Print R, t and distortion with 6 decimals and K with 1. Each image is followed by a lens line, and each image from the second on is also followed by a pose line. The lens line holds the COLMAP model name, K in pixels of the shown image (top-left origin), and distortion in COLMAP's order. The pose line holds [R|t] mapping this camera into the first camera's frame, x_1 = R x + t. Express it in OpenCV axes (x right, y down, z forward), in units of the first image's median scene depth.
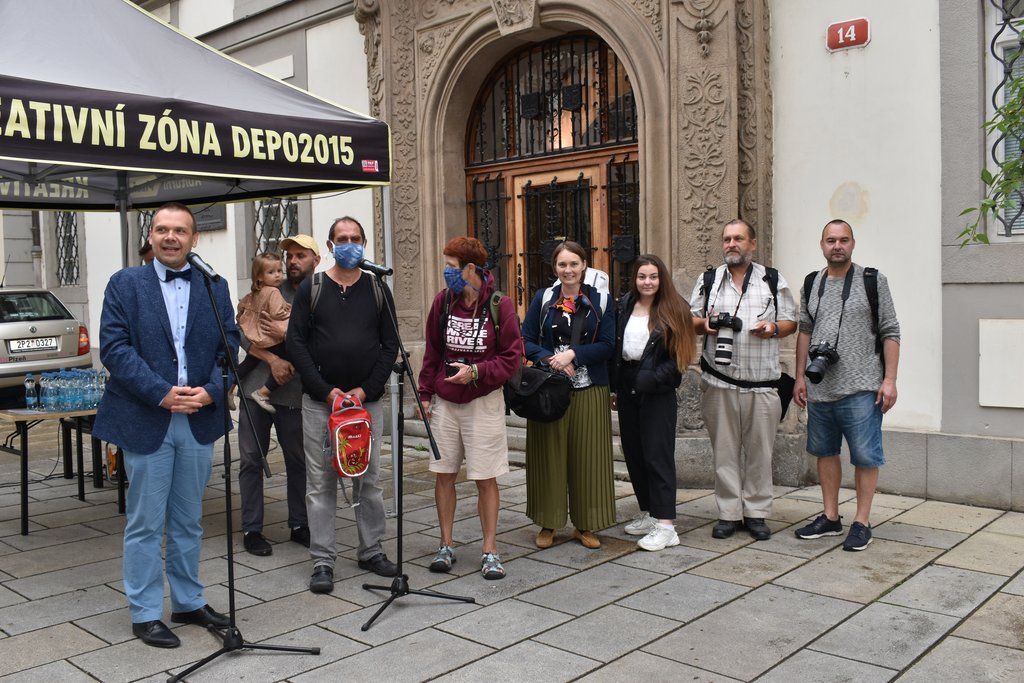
lens RADIAL K [[936.4, 0, 512.0], [0, 936.4, 341.5], [0, 0, 1]] dist [-0.005208, -0.013998]
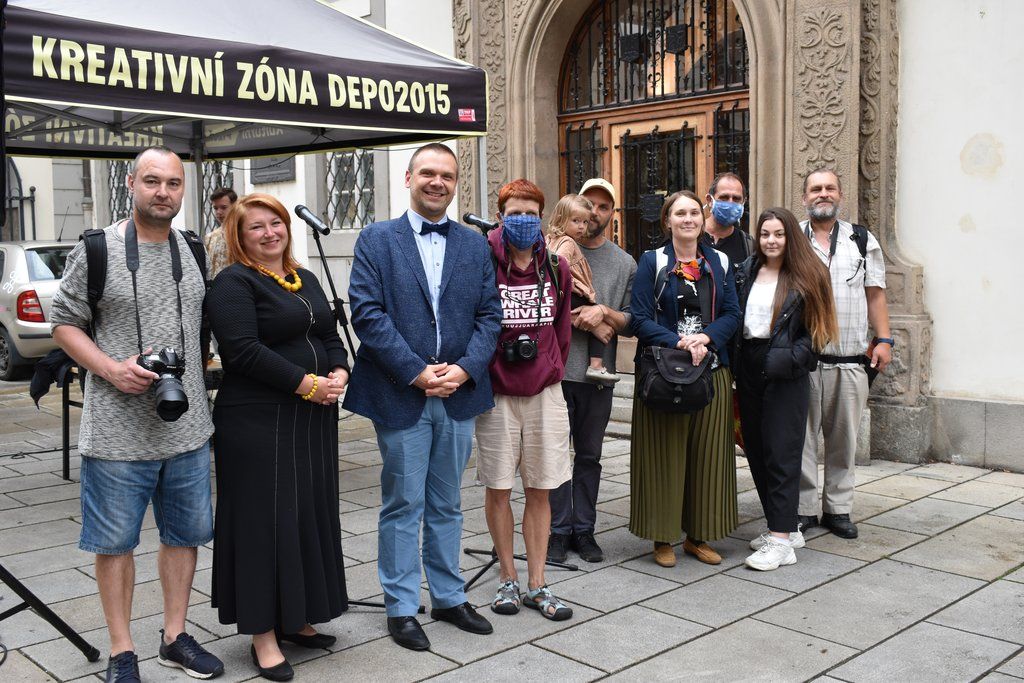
lens RADIAL K [[1105.7, 0, 512.0], [0, 1105.7, 341.5], [0, 0, 1]] dist [-0.005234, -0.006476]
pose [[0.998350, 0.013234, -0.055878, -0.036804], [-0.011820, 0.999603, 0.025563, 0.011627], [0.056194, -0.024860, 0.998110, -0.111910]]
